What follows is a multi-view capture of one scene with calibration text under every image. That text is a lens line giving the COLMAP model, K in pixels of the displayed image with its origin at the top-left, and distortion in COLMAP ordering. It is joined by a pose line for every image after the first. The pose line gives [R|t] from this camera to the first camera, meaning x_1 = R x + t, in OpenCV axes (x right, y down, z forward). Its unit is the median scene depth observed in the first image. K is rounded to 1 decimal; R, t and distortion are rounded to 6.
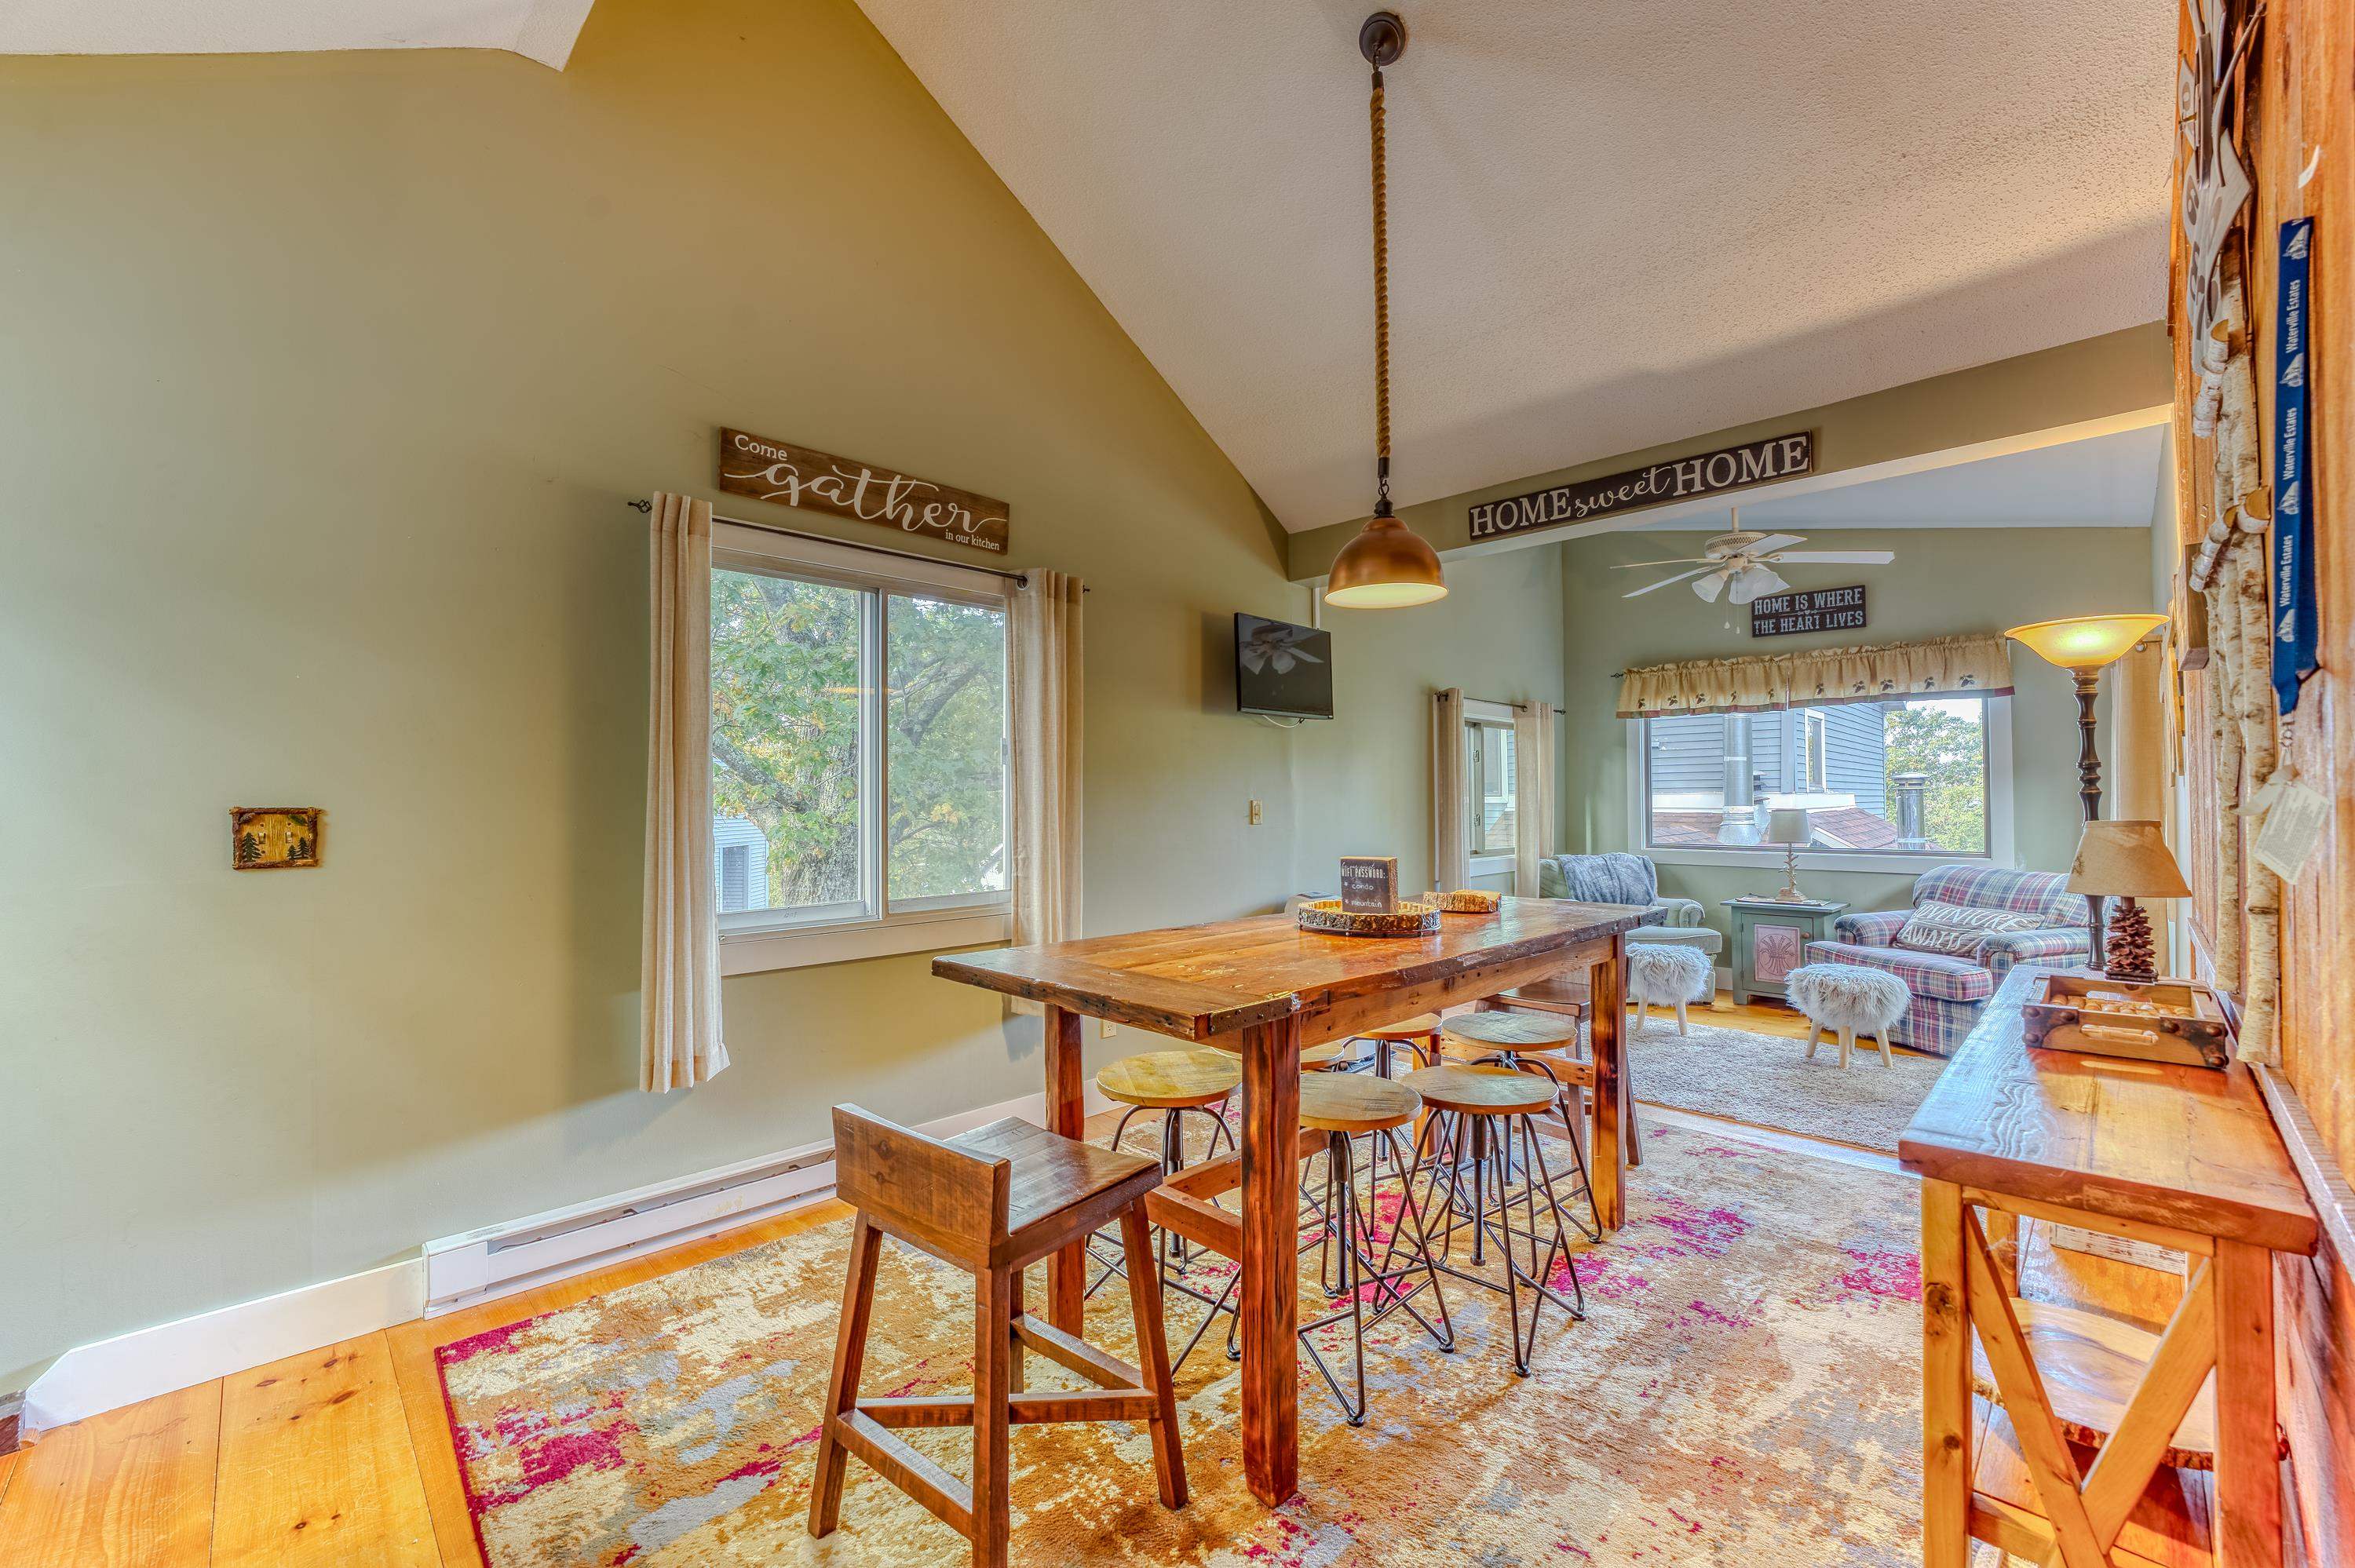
lens RADIAL K [[944.5, 0, 1172.8], [0, 944.5, 784.9], [0, 0, 1]] dist [-0.020774, 0.002630]
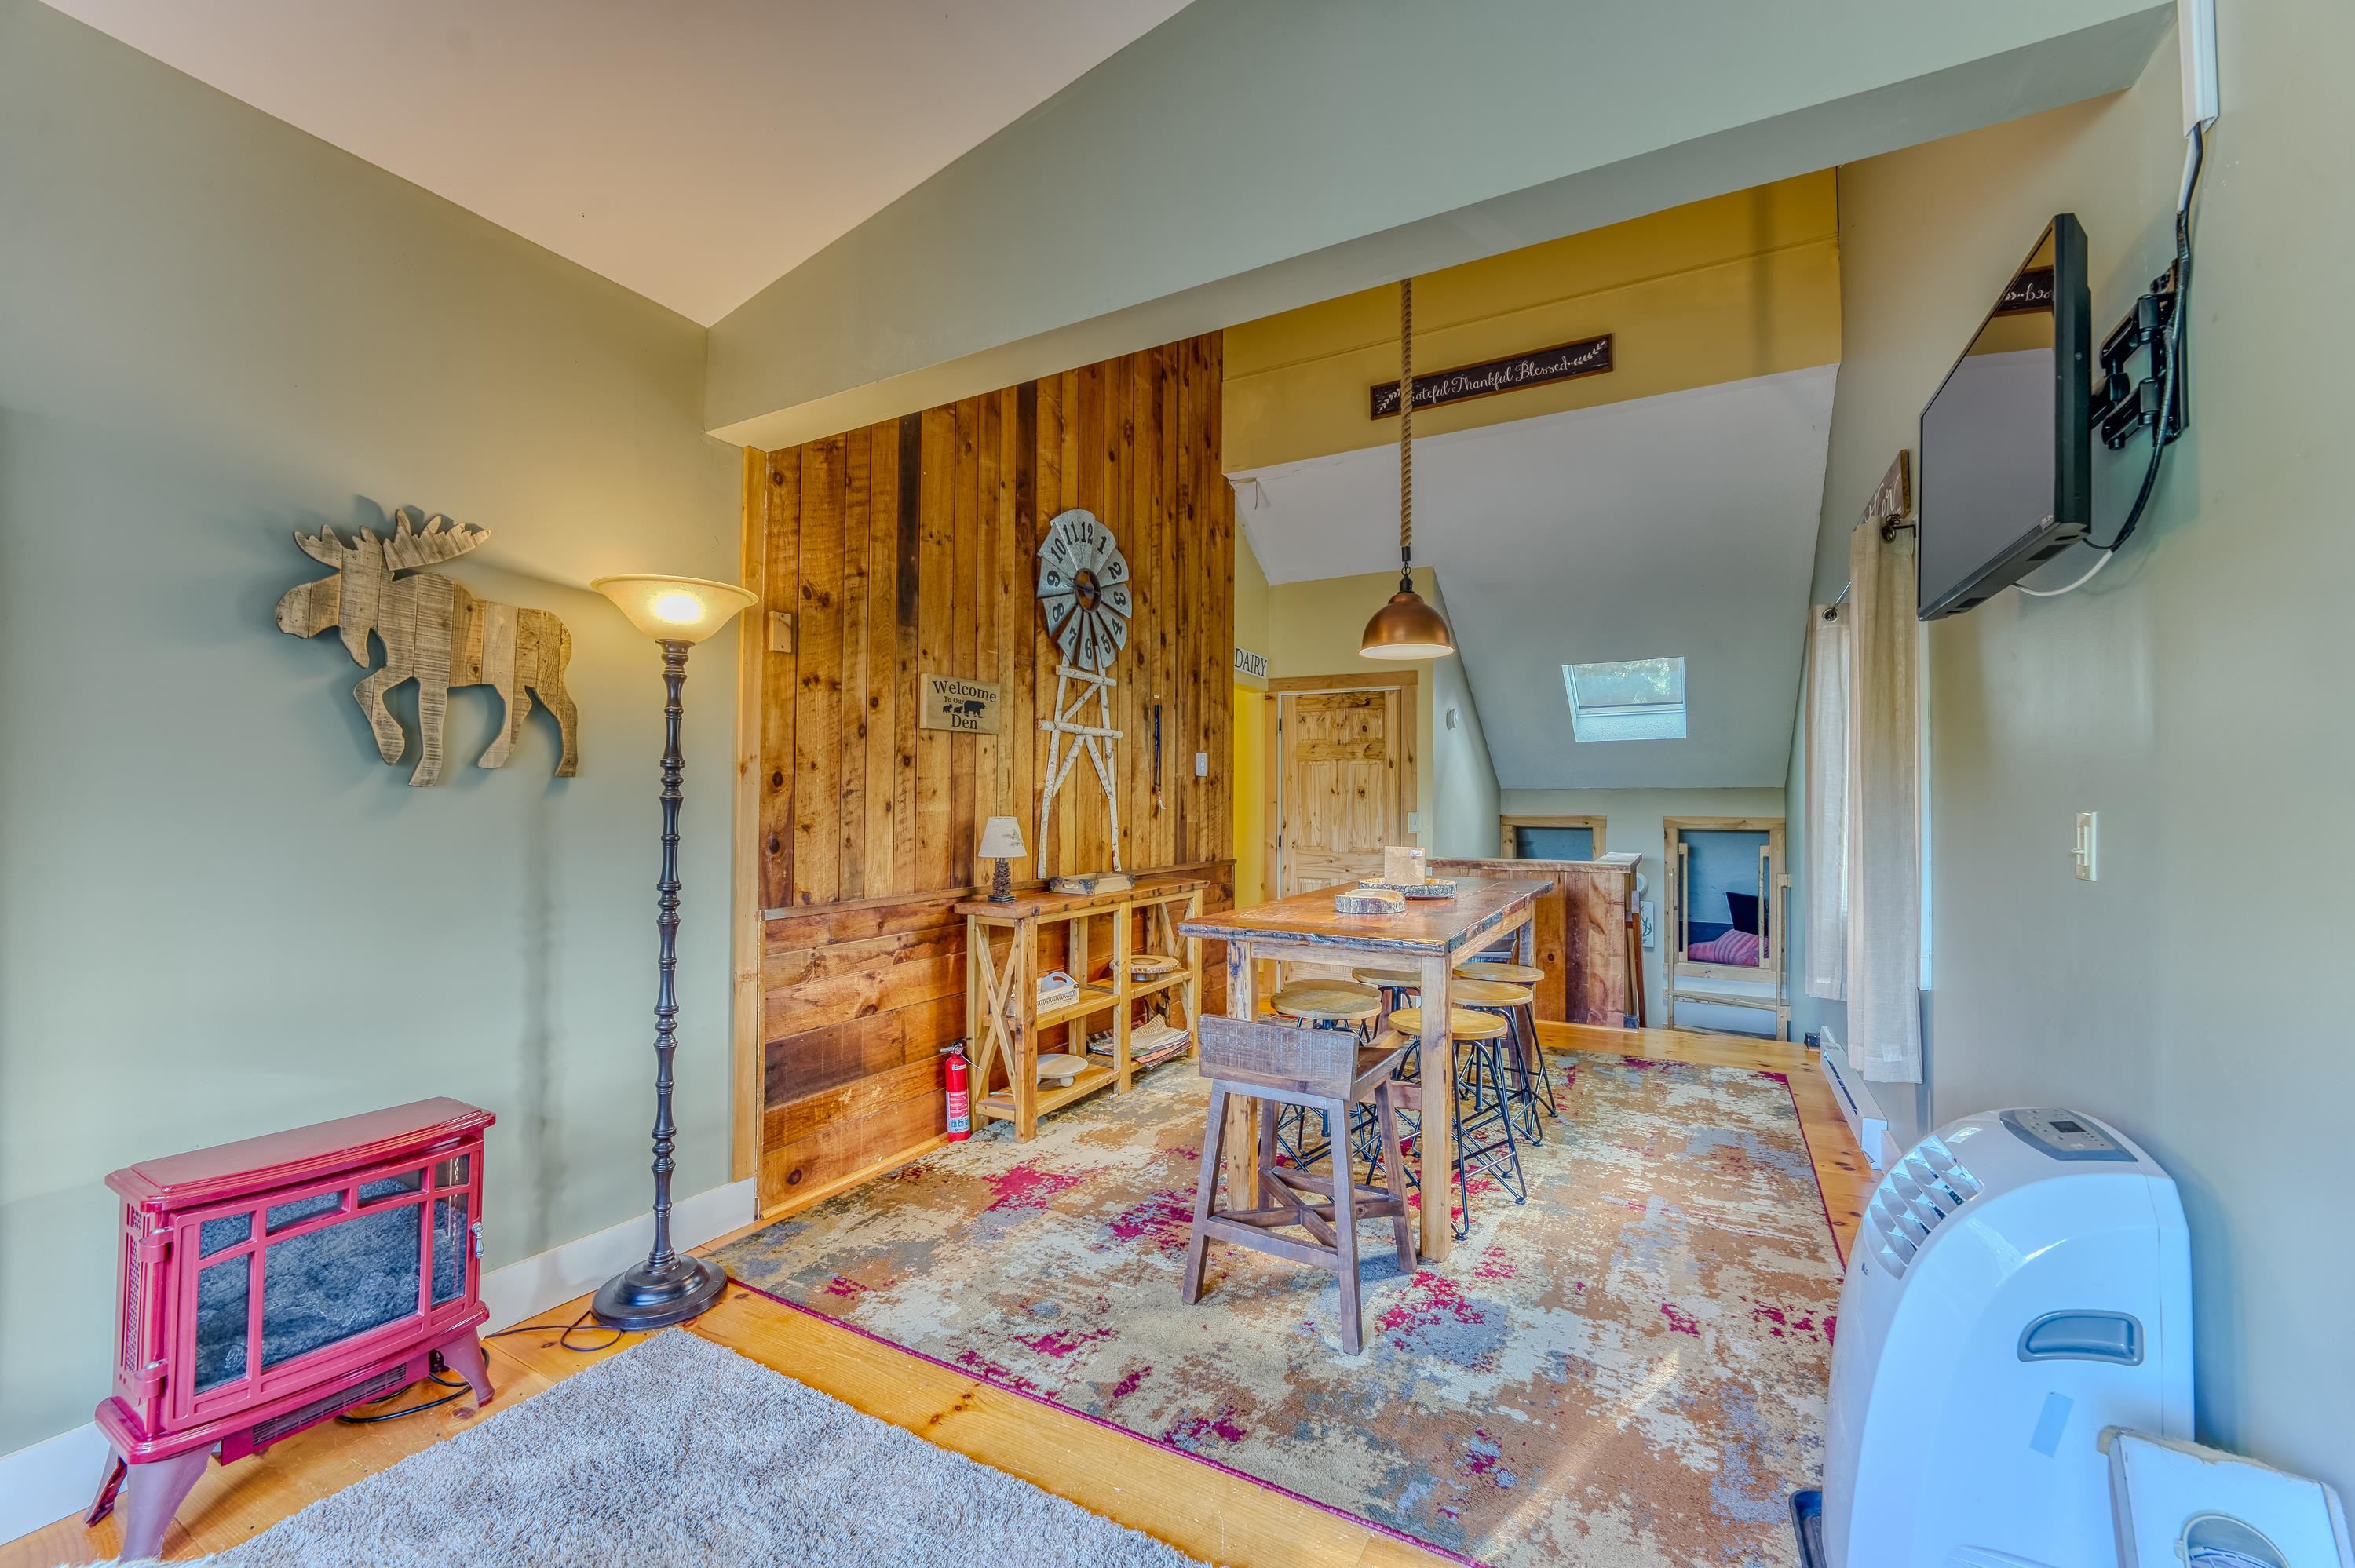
lens RADIAL K [[944.5, 0, 1172.8], [0, 944.5, 784.9], [0, 0, 1]] dist [-0.020774, 0.002630]
pose [[-0.959549, -0.008333, -0.281417, 0.400322], [0.002141, 0.999317, -0.036889, 0.014675], [0.281532, -0.035999, -0.958876, 0.956417]]
